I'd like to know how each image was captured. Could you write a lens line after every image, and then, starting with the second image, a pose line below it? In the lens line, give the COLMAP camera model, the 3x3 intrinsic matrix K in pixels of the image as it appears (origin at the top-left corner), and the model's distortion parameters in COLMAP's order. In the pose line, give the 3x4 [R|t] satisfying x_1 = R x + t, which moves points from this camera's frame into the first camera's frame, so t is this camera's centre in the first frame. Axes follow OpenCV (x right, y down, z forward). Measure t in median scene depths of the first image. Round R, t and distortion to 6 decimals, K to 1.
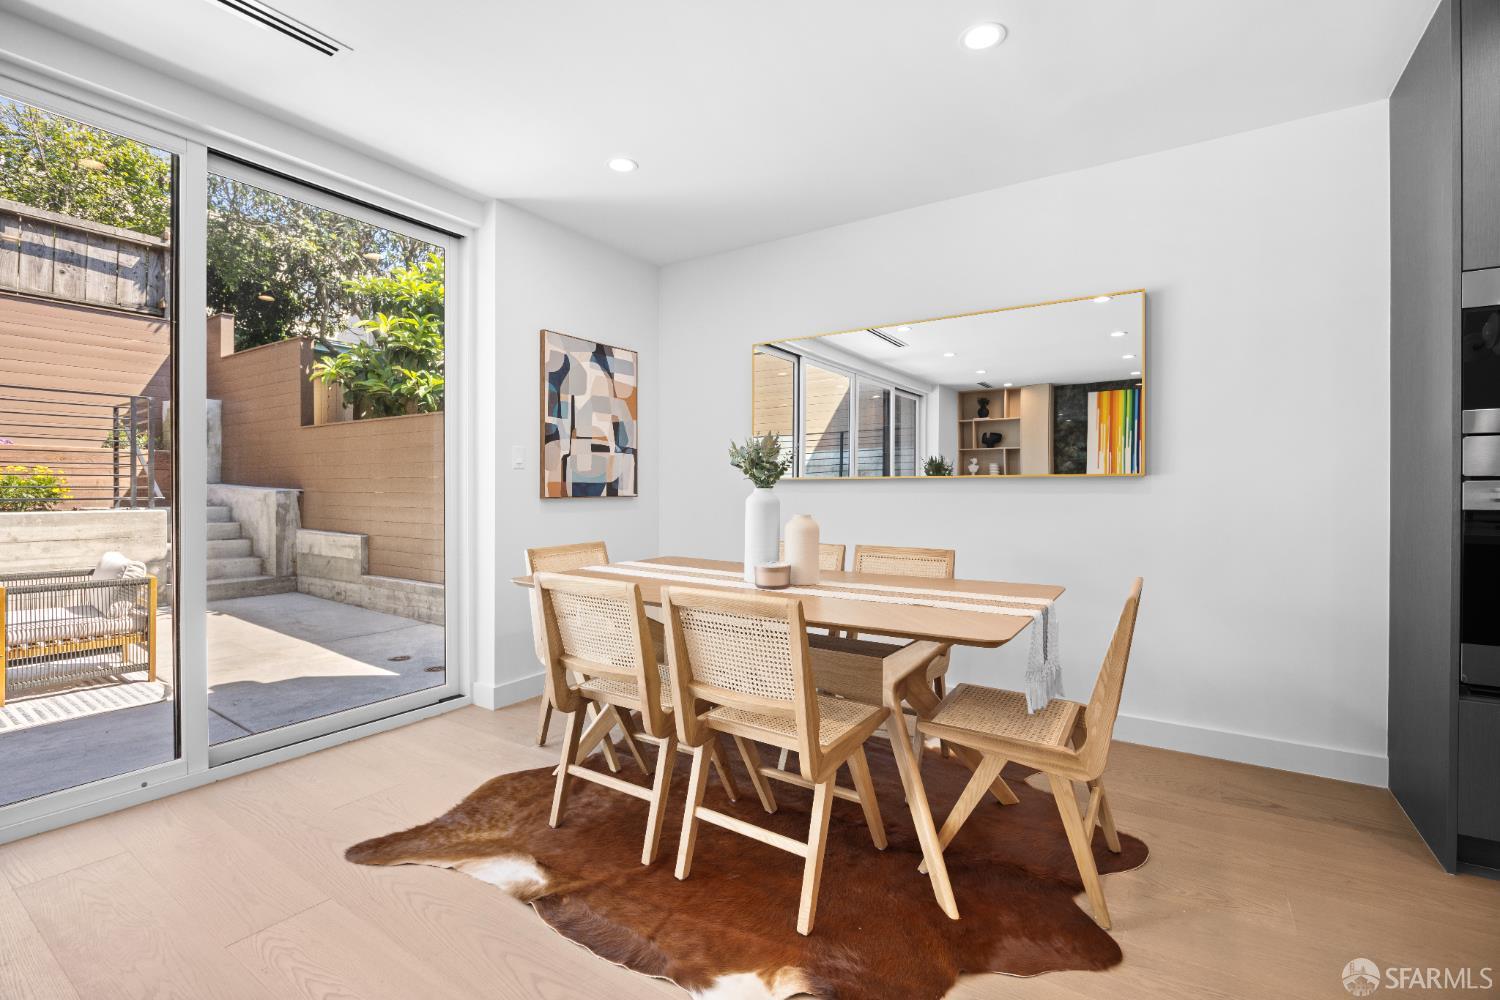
lens RADIAL K [[664.5, 0, 768.4], [0, 664.5, 493.9], [0, 0, 1]] dist [-0.023204, -0.000041]
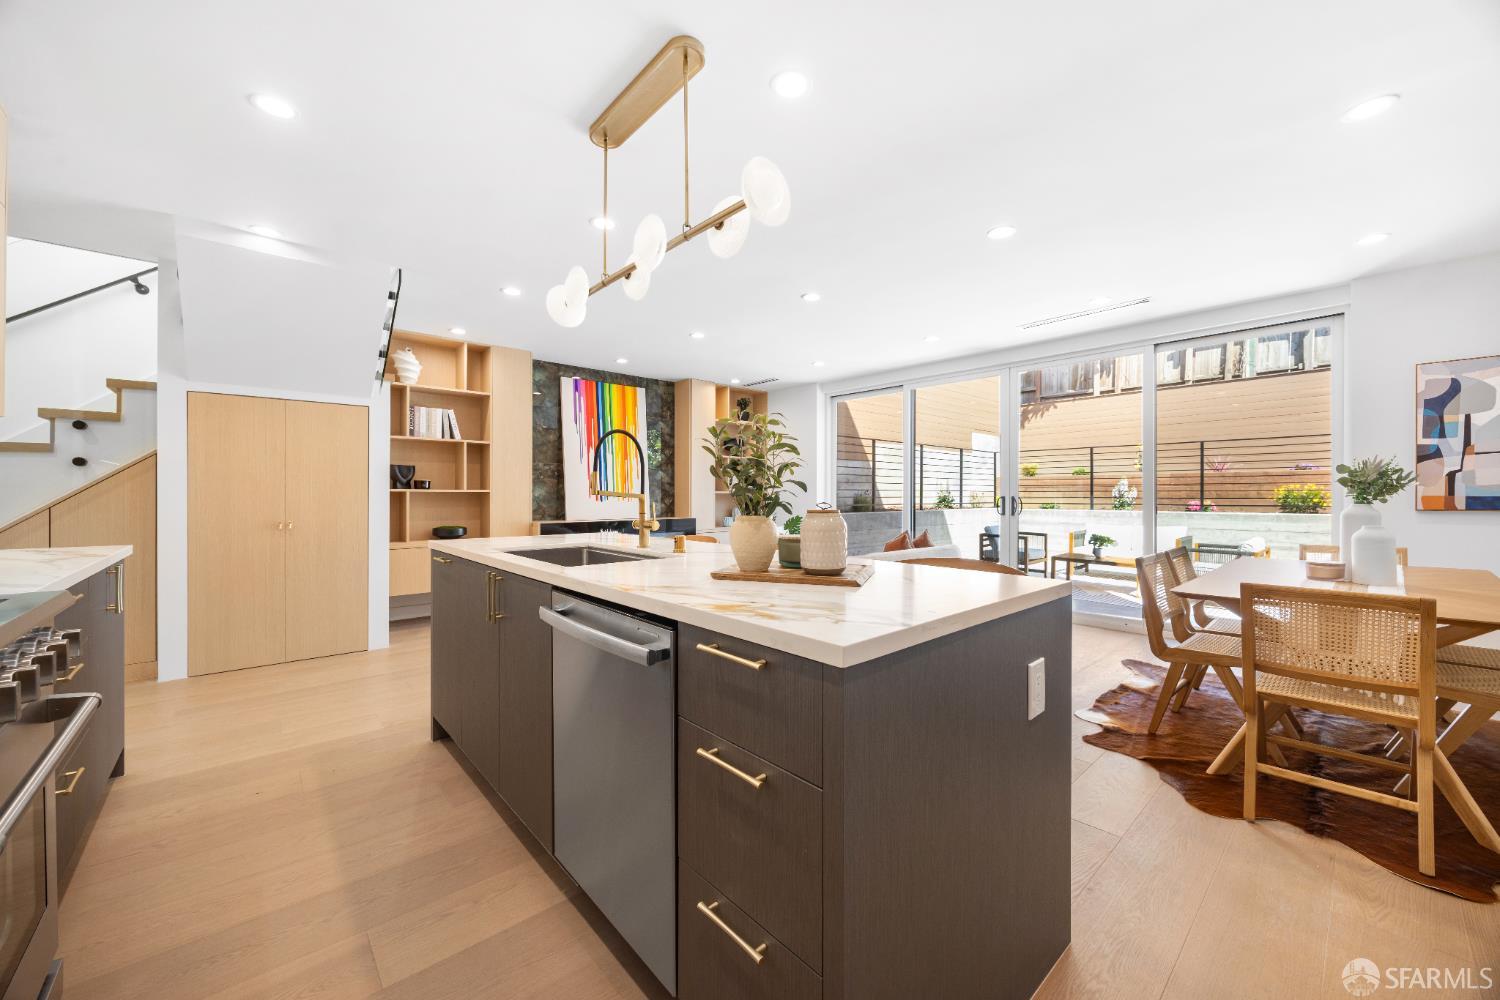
lens RADIAL K [[568.6, 0, 747.3], [0, 568.6, 495.9], [0, 0, 1]] dist [-0.002479, -0.000464]
pose [[-0.267818, -0.002425, -0.963466, 0.813602], [-0.007570, 0.999971, -0.000413, -0.007643], [0.963440, 0.007183, -0.267829, 0.120220]]
